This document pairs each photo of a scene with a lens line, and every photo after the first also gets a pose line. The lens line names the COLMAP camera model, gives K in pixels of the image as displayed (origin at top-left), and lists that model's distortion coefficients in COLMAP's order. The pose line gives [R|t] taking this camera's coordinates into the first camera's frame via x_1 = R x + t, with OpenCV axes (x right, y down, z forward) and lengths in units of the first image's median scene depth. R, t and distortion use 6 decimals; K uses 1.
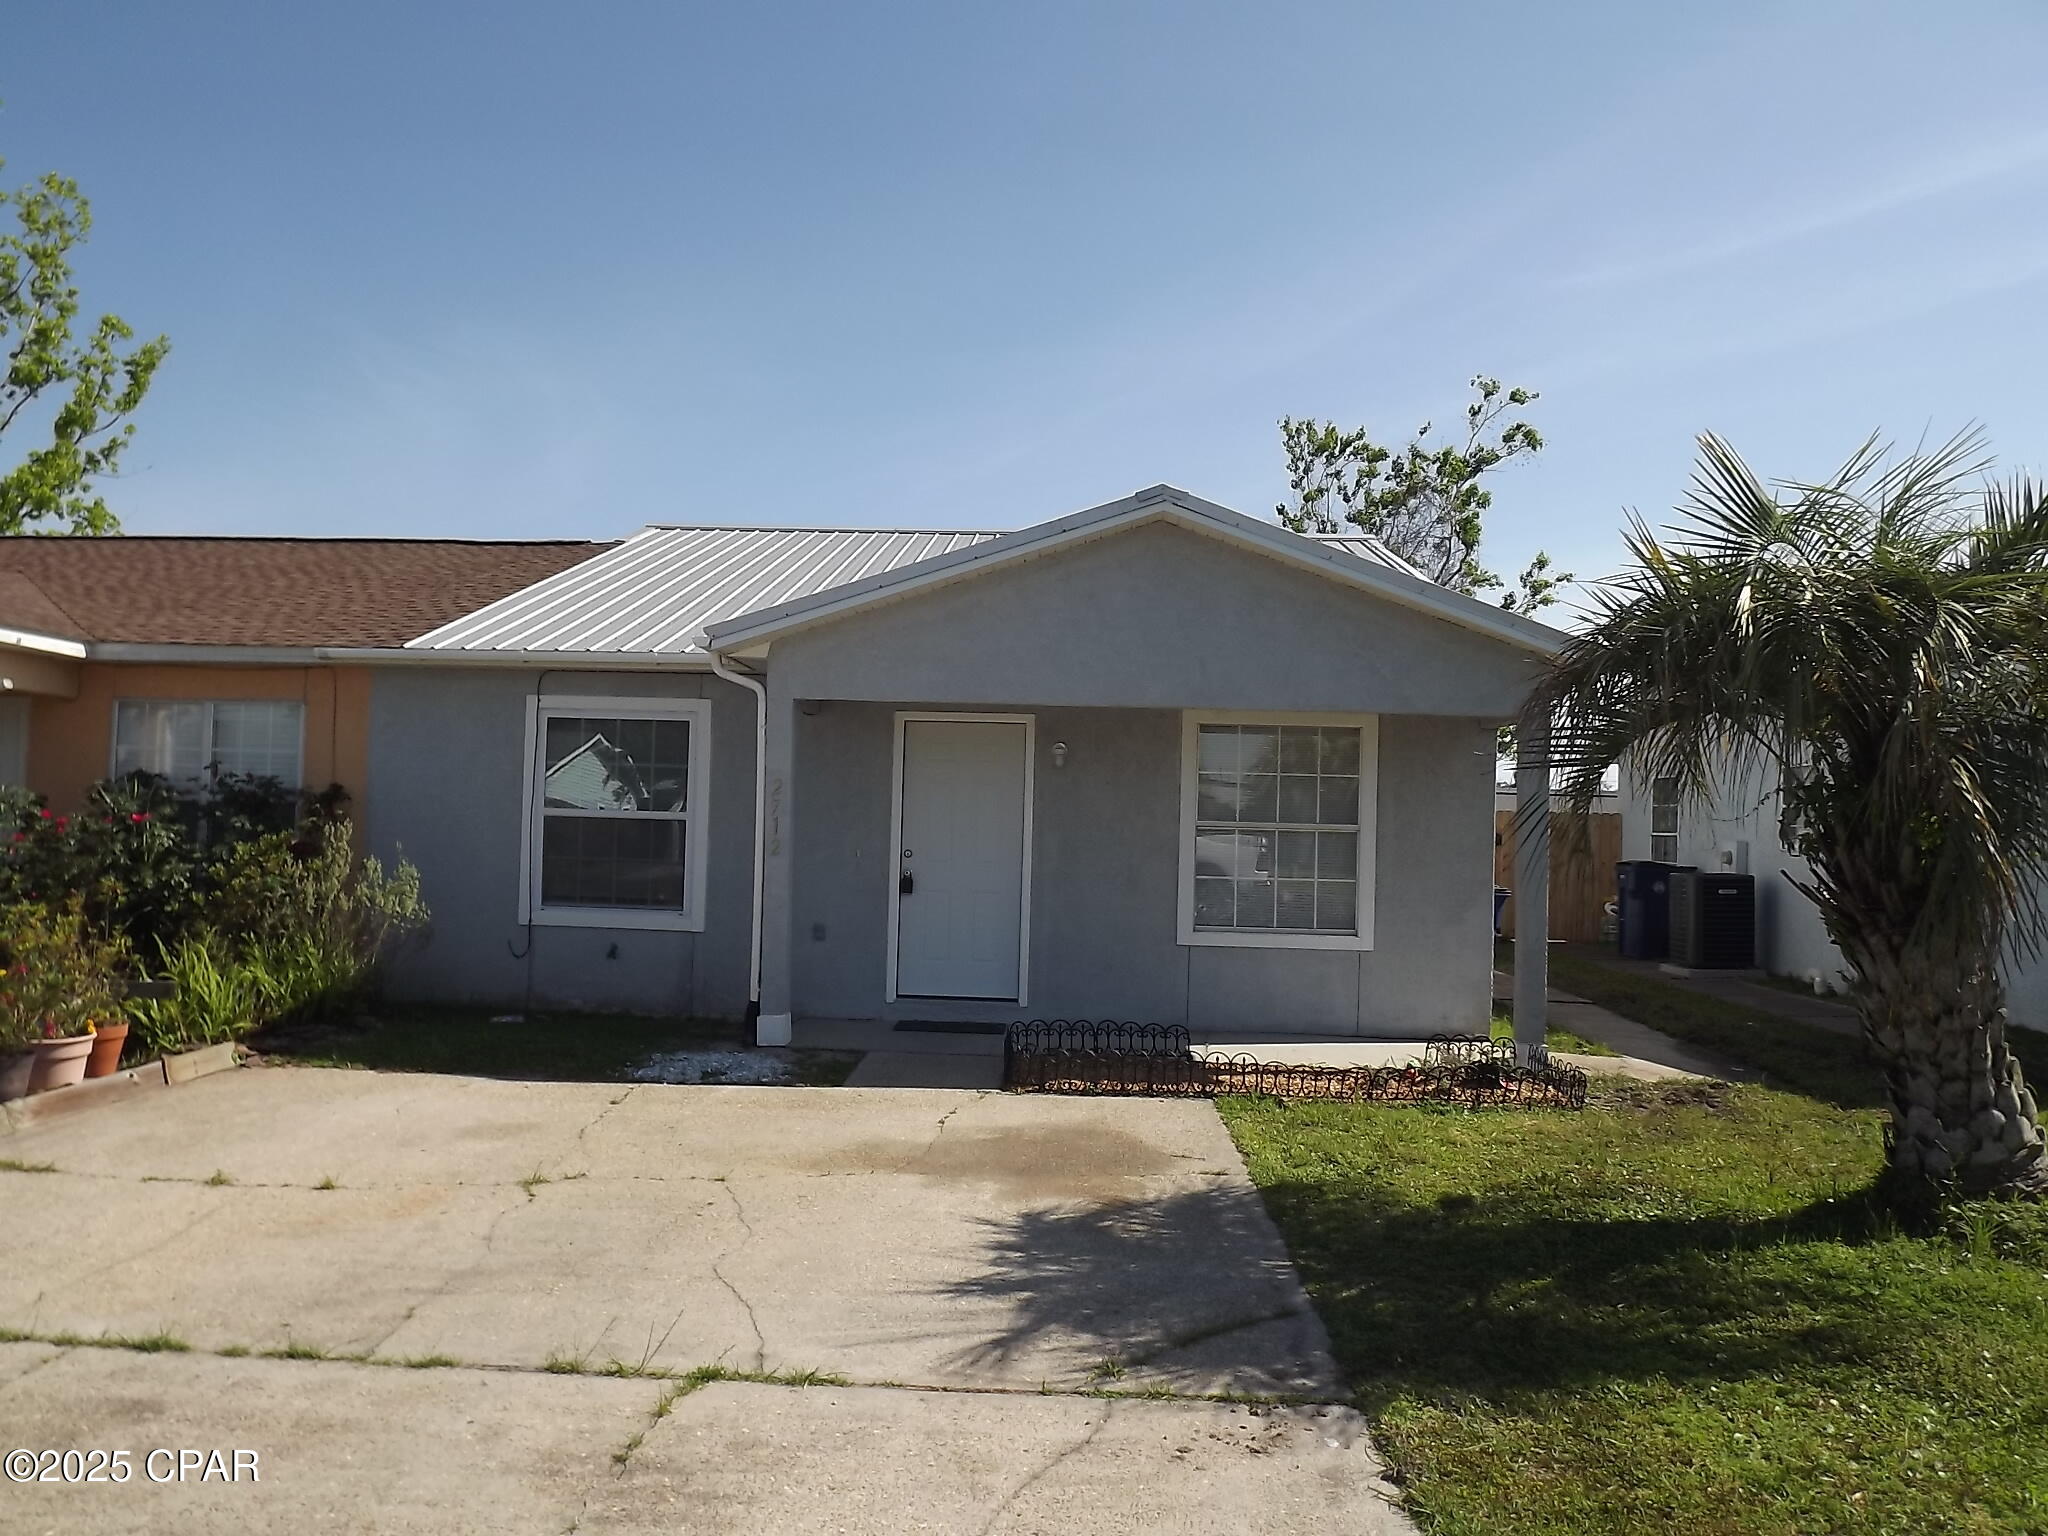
lens RADIAL K [[1474.7, 0, 1045.5], [0, 1474.7, 785.2], [0, 0, 1]] dist [-0.058126, -0.000887]
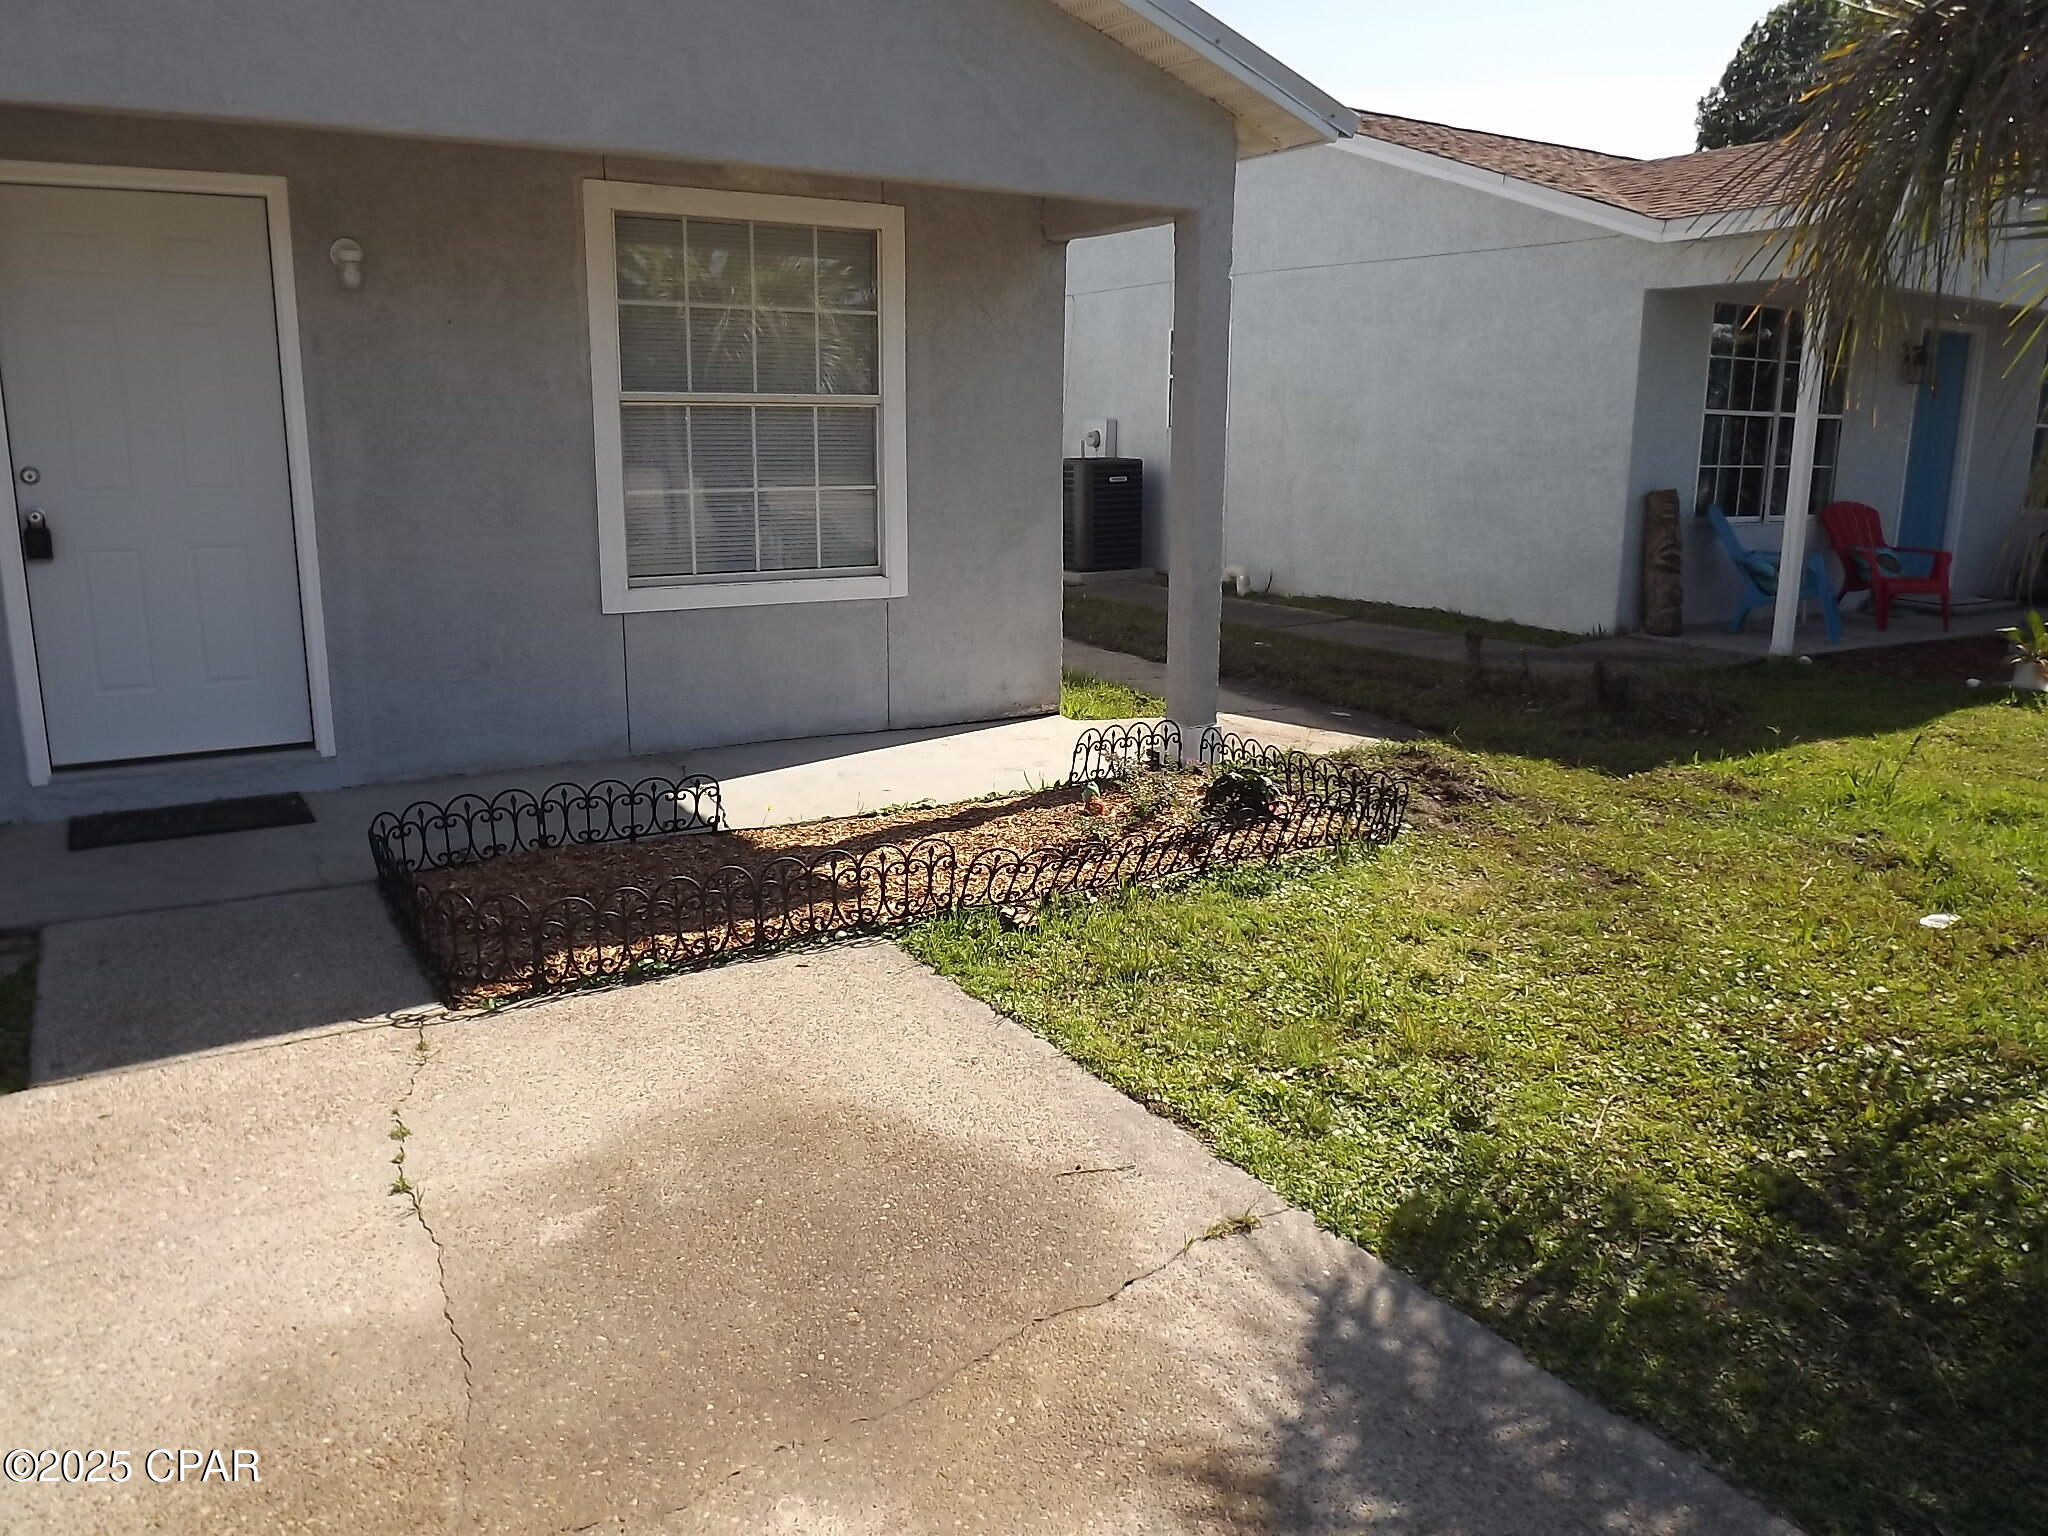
lens RADIAL K [[1474.7, 0, 1025.2], [0, 1474.7, 768.3], [0, 0, 1]] dist [-0.058126, -0.000887]
pose [[0.838296, -0.142569, 0.526246, -0.091317], [0.000733, 0.965500, 0.260404, 0.019895], [-0.545216, -0.217910, 0.809479, 0.489810]]
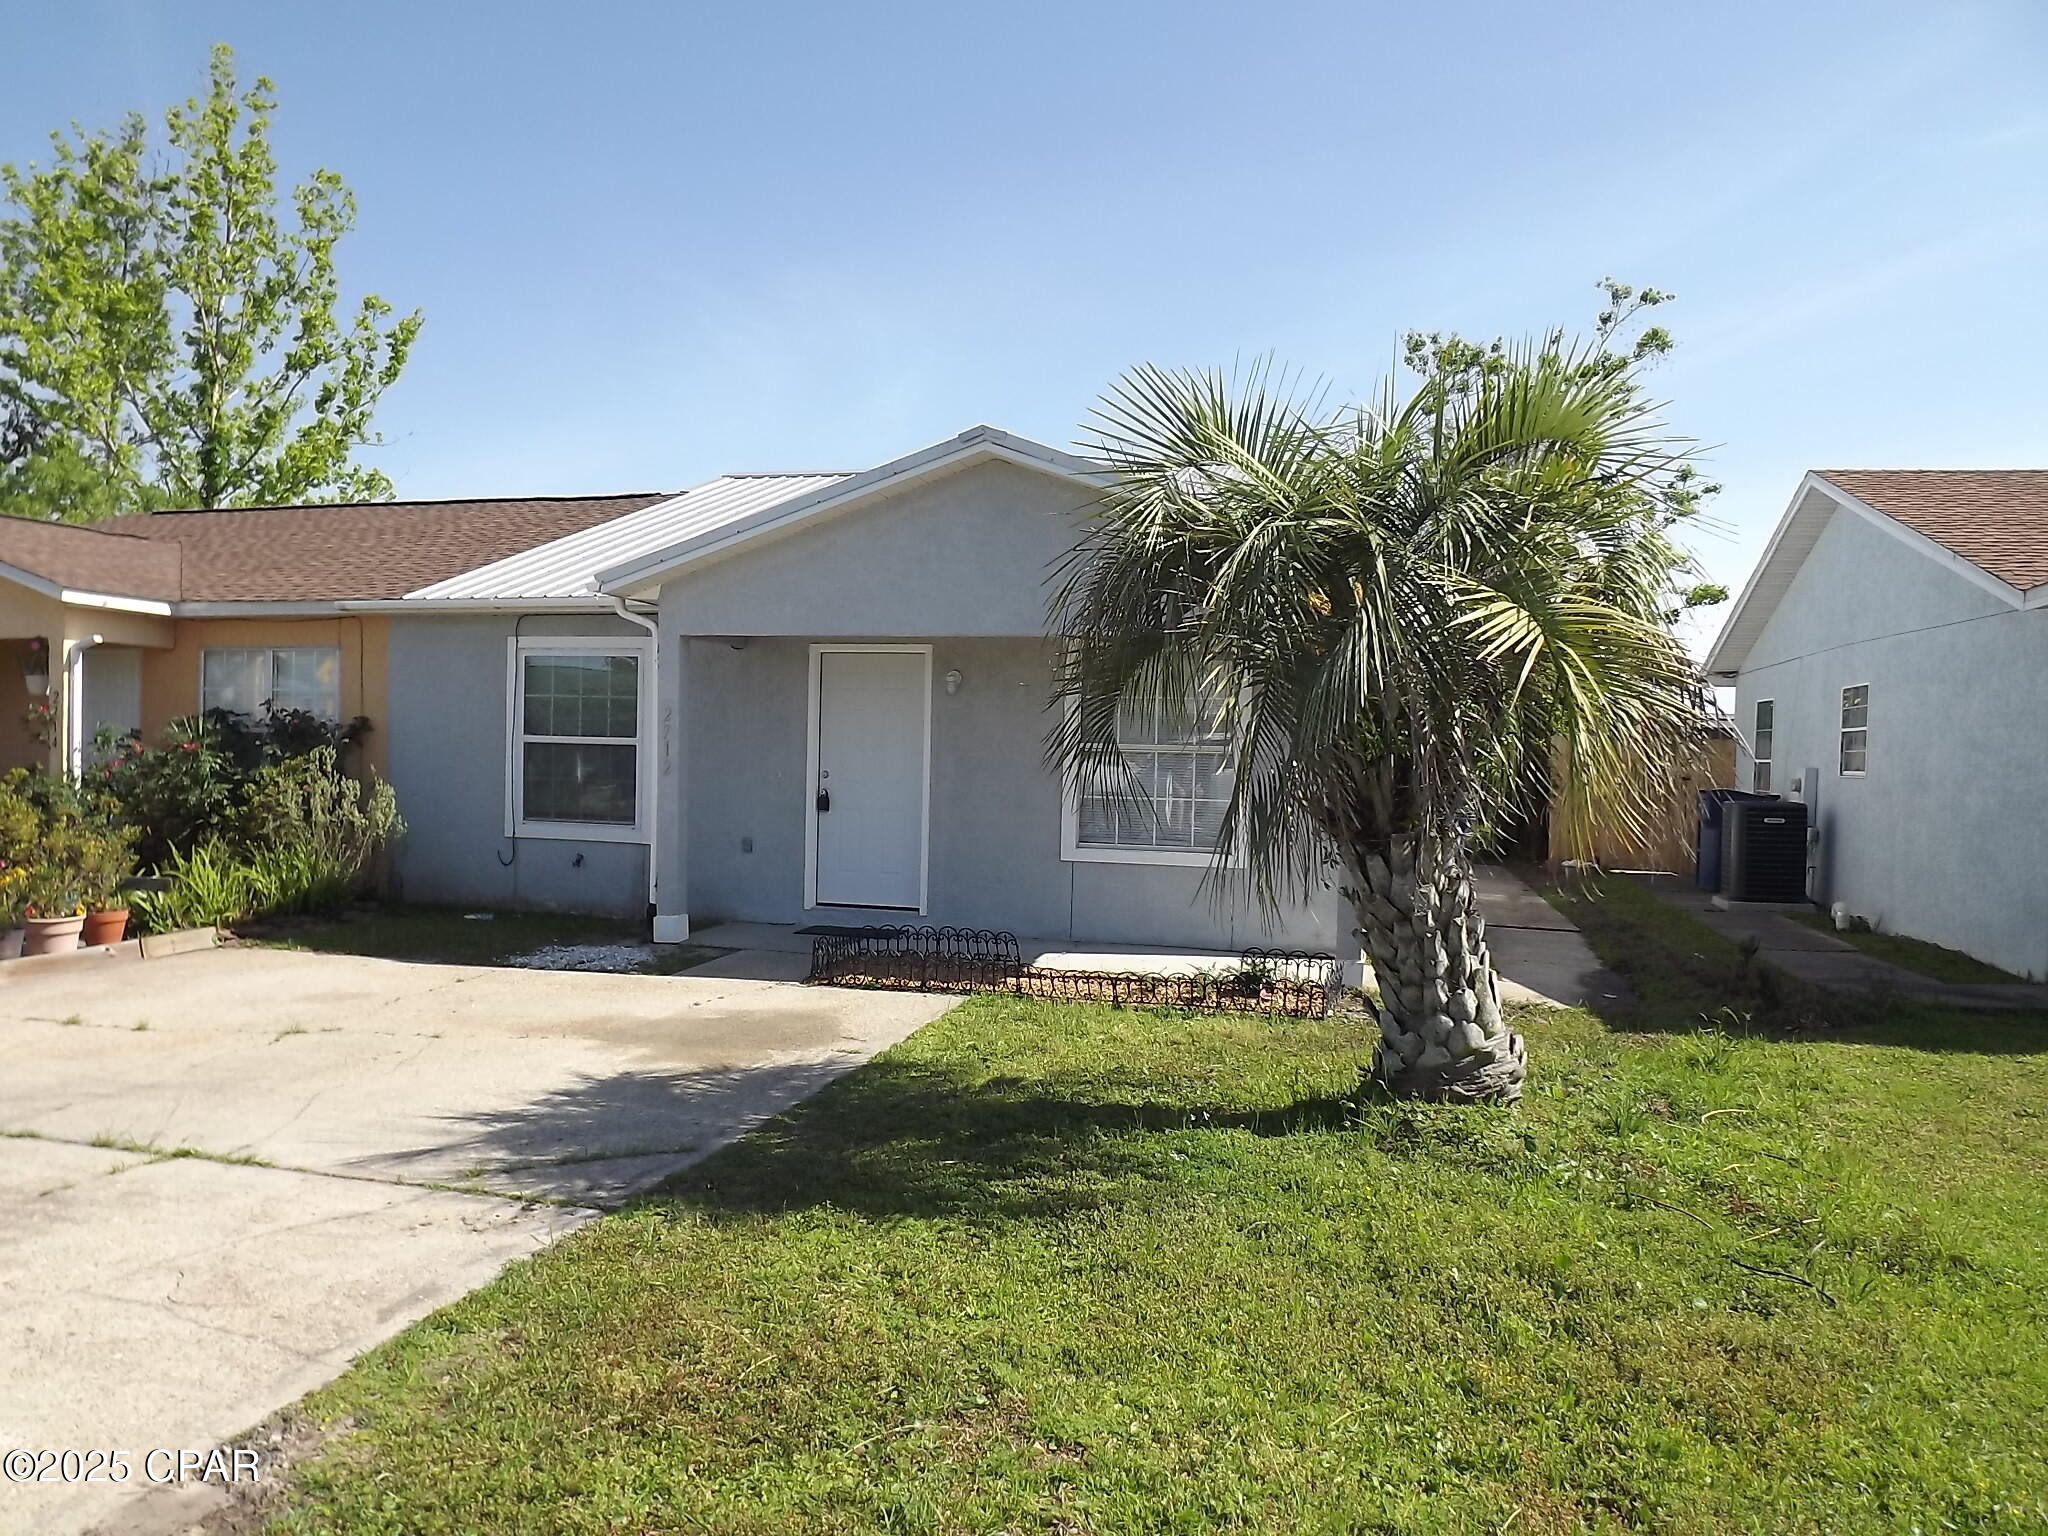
lens RADIAL K [[1474.7, 0, 1040.7], [0, 1474.7, 813.9], [0, 0, 1]] dist [-0.058126, -0.000887]
pose [[0.977407, 0.005482, -0.211296, 0.335088], [0.008225, 0.997920, 0.063940, 0.007707], [0.211207, -0.064233, 0.975329, -0.039399]]
